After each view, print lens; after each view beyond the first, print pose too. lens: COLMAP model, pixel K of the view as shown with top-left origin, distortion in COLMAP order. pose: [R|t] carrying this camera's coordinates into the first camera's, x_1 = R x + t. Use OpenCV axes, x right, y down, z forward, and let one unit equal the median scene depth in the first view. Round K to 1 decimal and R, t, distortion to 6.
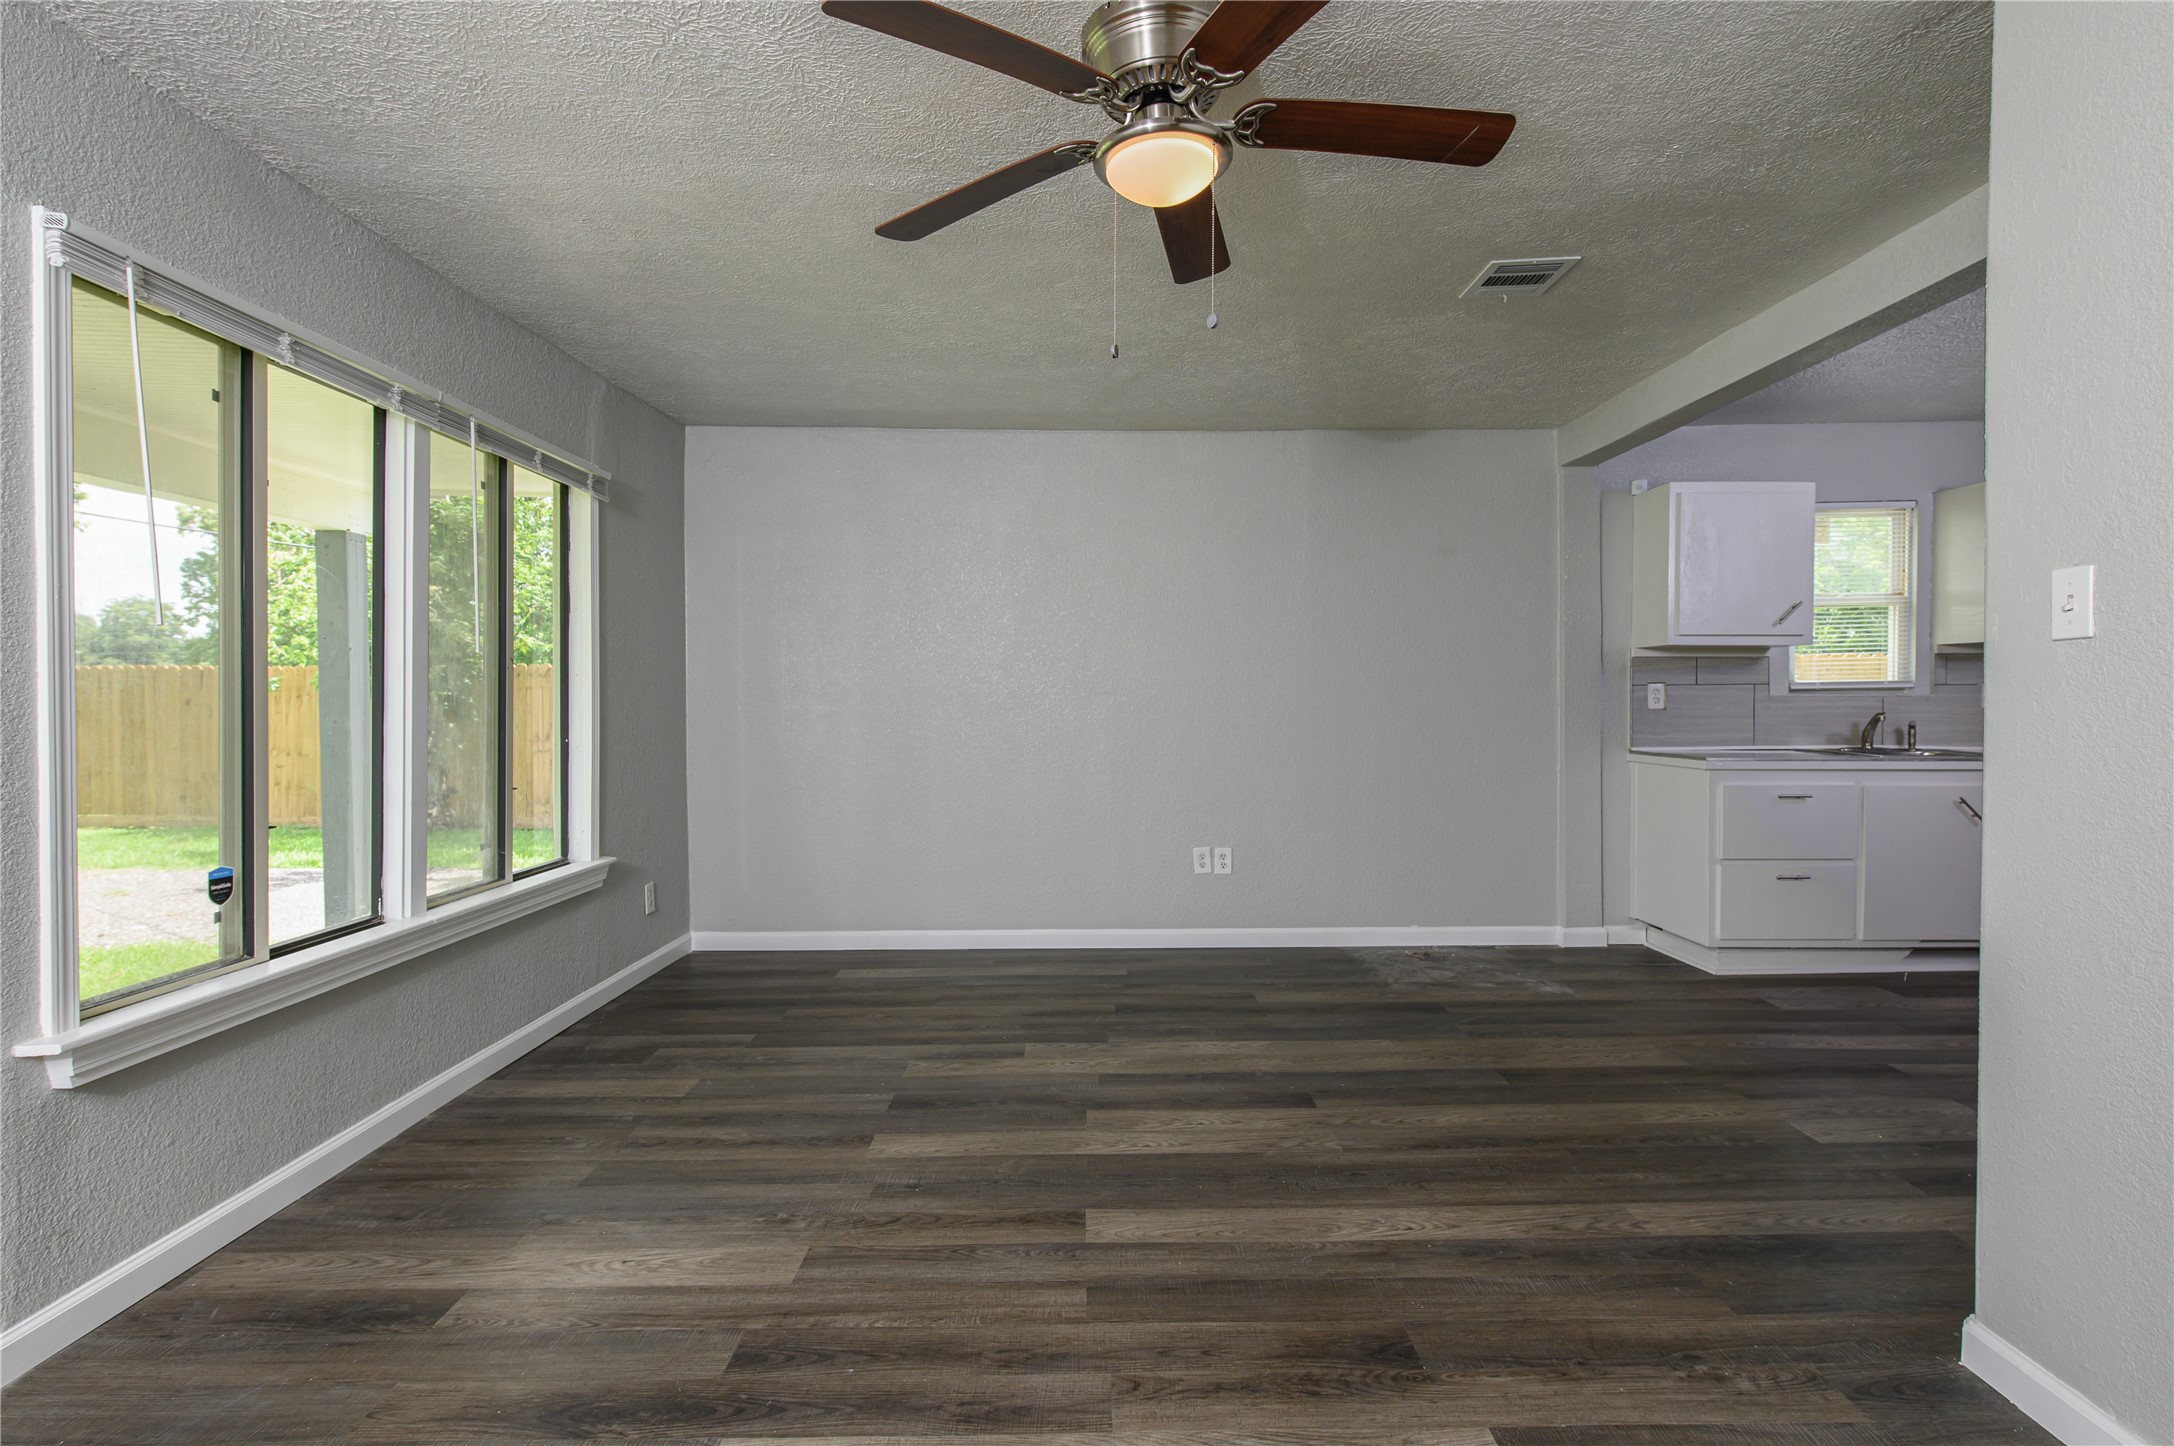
lens RADIAL K [[1086.9, 0, 1087.0], [0, 1086.9, 723.0], [0, 0, 1]] dist [0.002165, 0.000019]
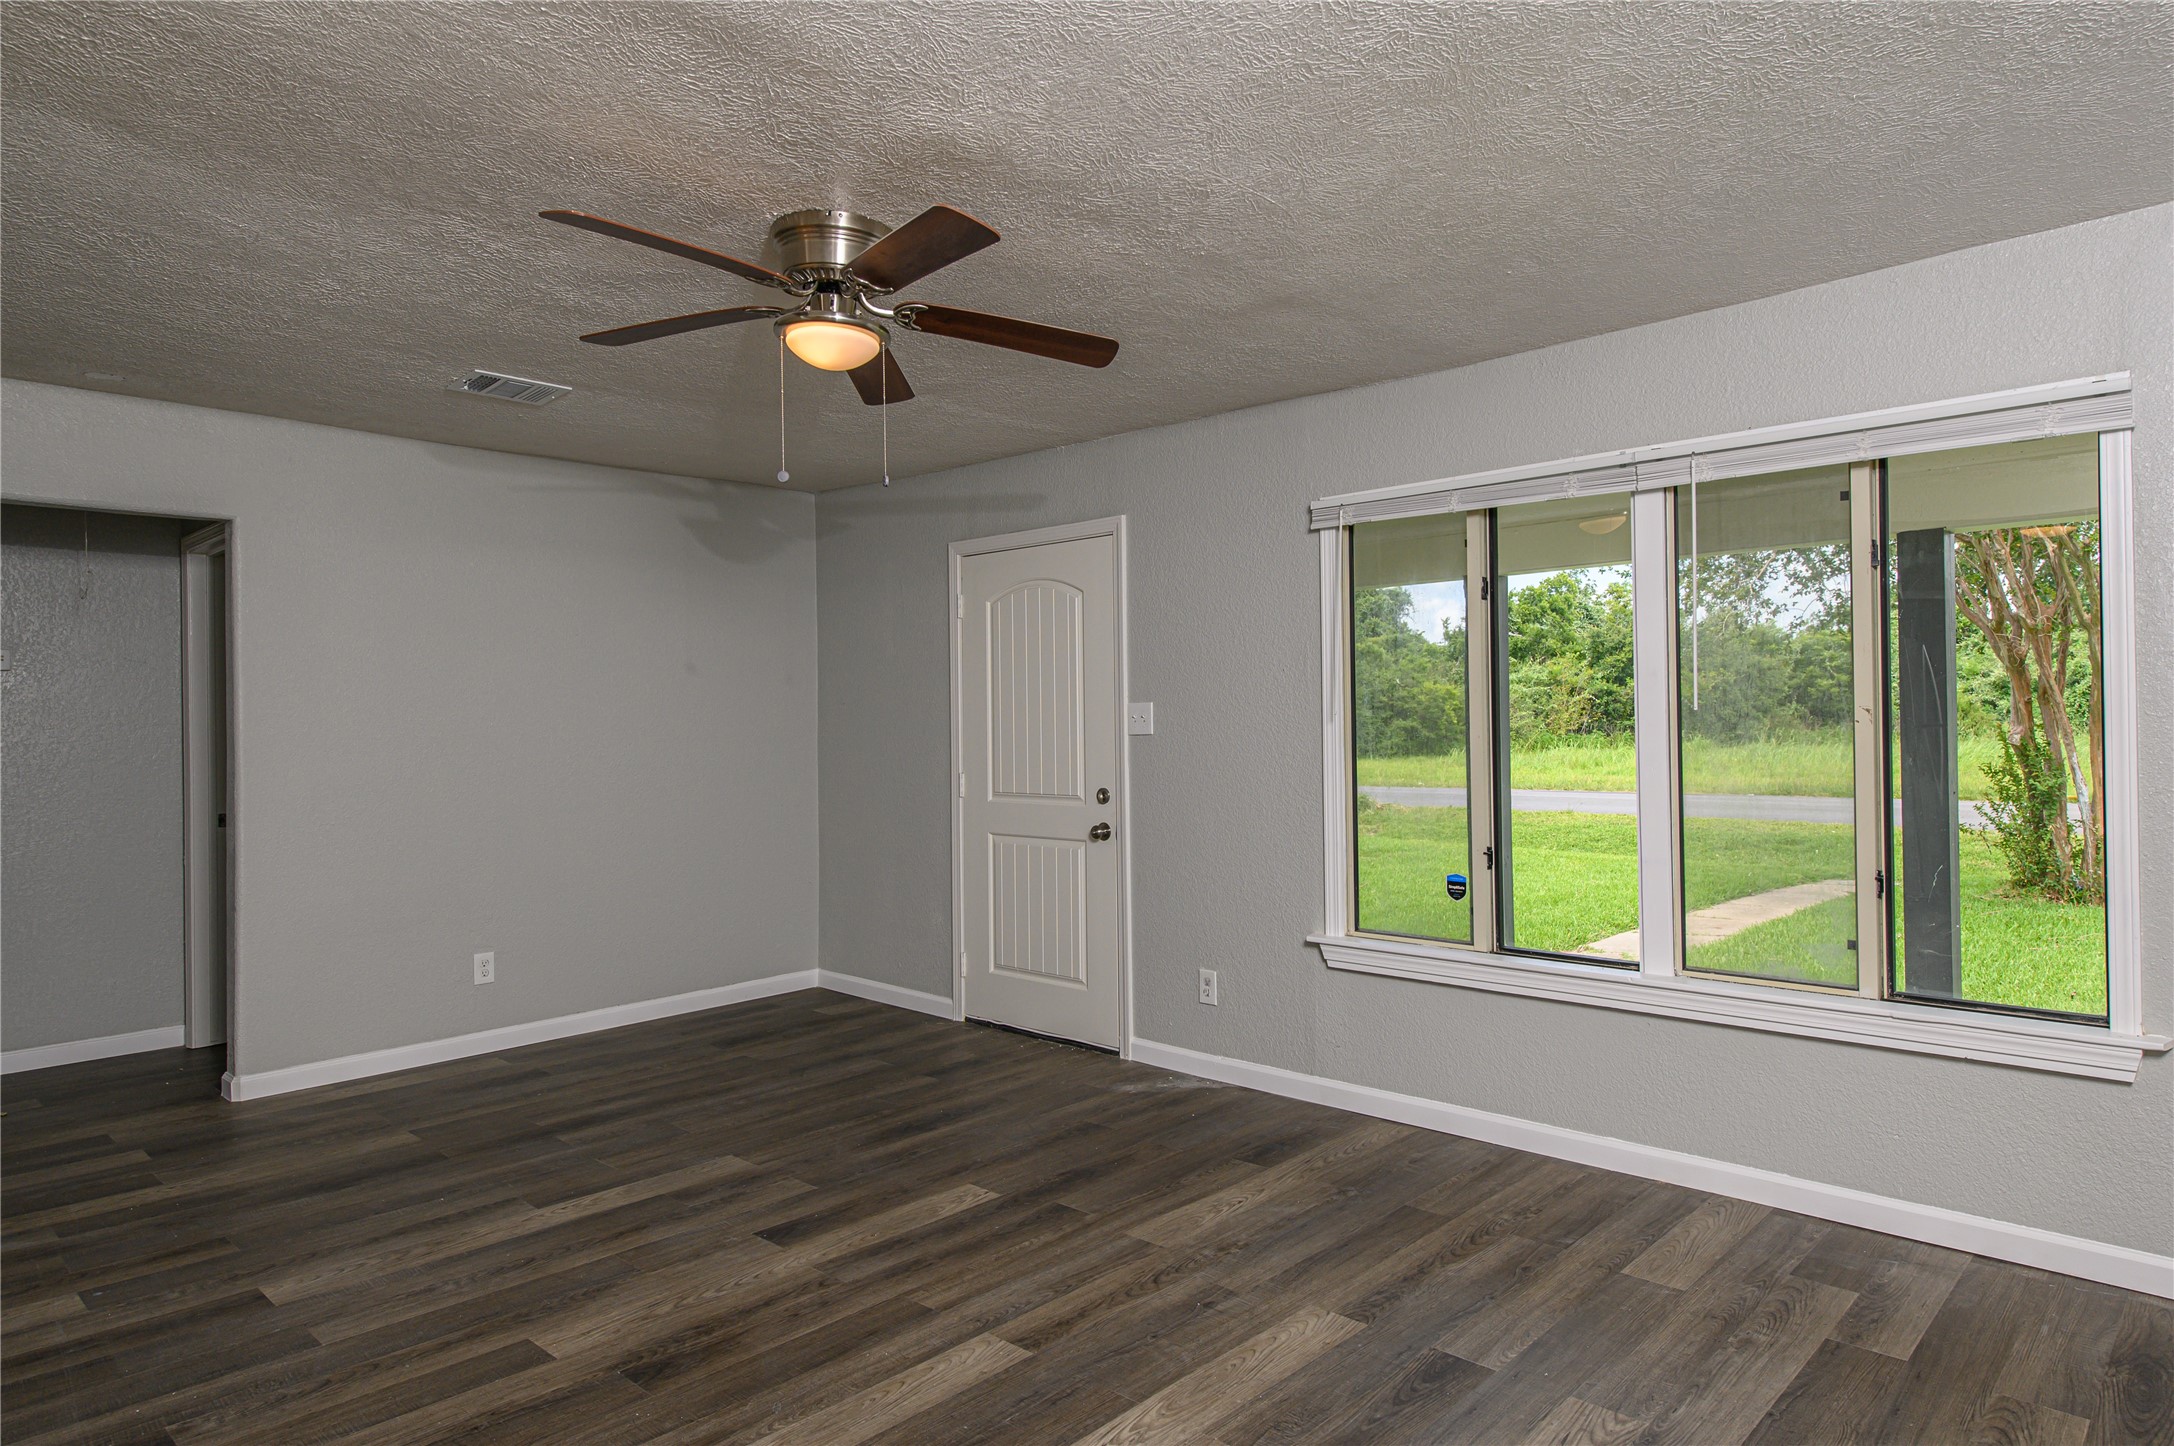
lens RADIAL K [[1257.3, 0, 1098.3], [0, 1257.3, 719.8], [0, 0, 1]] dist [0.030276, -0.023711]
pose [[-0.685423, 0.005378, -0.728126, 0.749826], [-0.003970, 0.999930, 0.011122, -0.088568], [0.728135, 0.010514, -0.685353, 1.829714]]
